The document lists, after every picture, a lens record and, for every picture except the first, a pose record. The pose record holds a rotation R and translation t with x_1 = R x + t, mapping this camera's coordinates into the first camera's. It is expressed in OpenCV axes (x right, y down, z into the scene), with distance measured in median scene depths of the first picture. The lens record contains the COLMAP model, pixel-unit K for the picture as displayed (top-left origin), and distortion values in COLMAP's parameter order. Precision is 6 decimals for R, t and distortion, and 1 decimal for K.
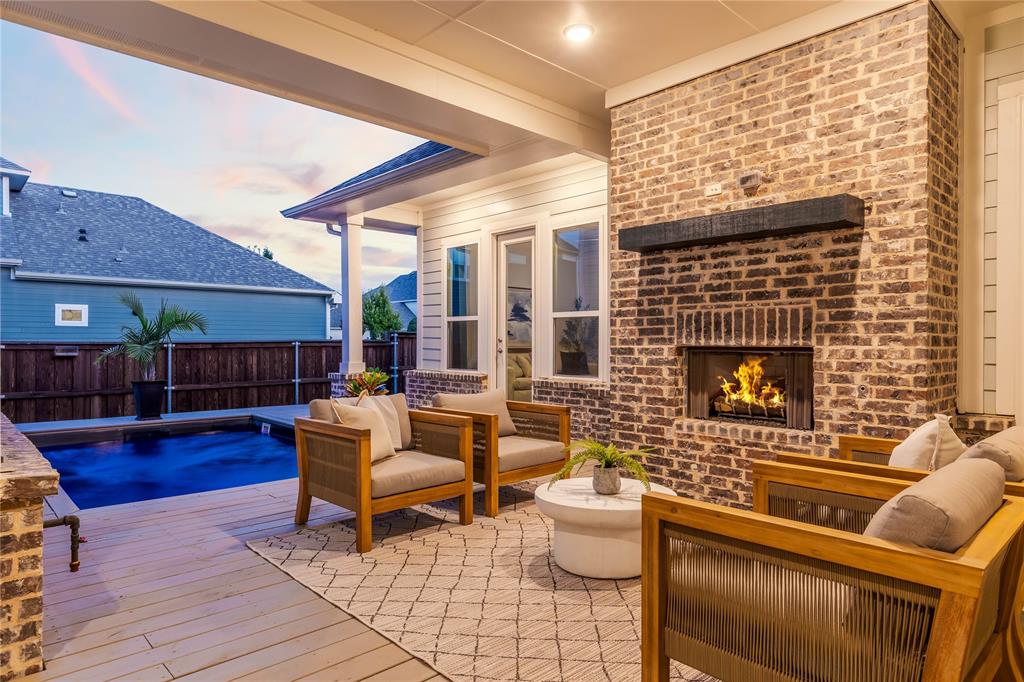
lens RADIAL K [[626.0, 0, 513.7], [0, 626.0, 343.1], [0, 0, 1]] dist [0.002999, 0.000101]
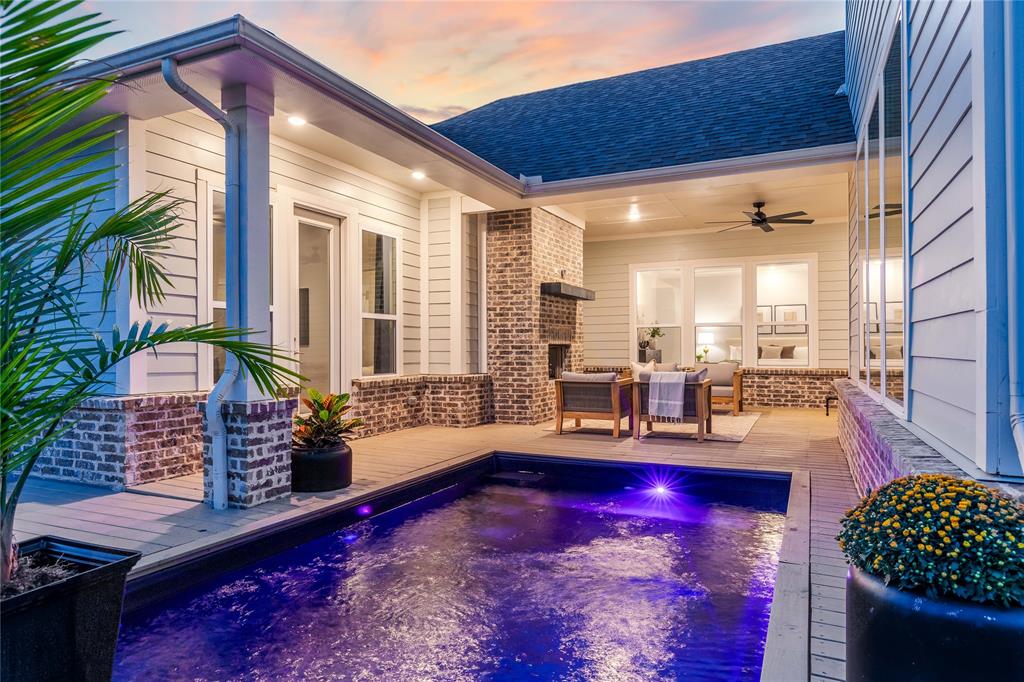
lens RADIAL K [[626.0, 0, 511.4], [0, 626.0, 343.5], [0, 0, 1]] dist [0.002999, 0.000101]
pose [[-0.372097, -0.008409, 0.928156, -0.990586], [-0.001824, 0.999964, 0.008329, -0.009436], [-0.928192, 0.001406, -0.372099, 1.194242]]
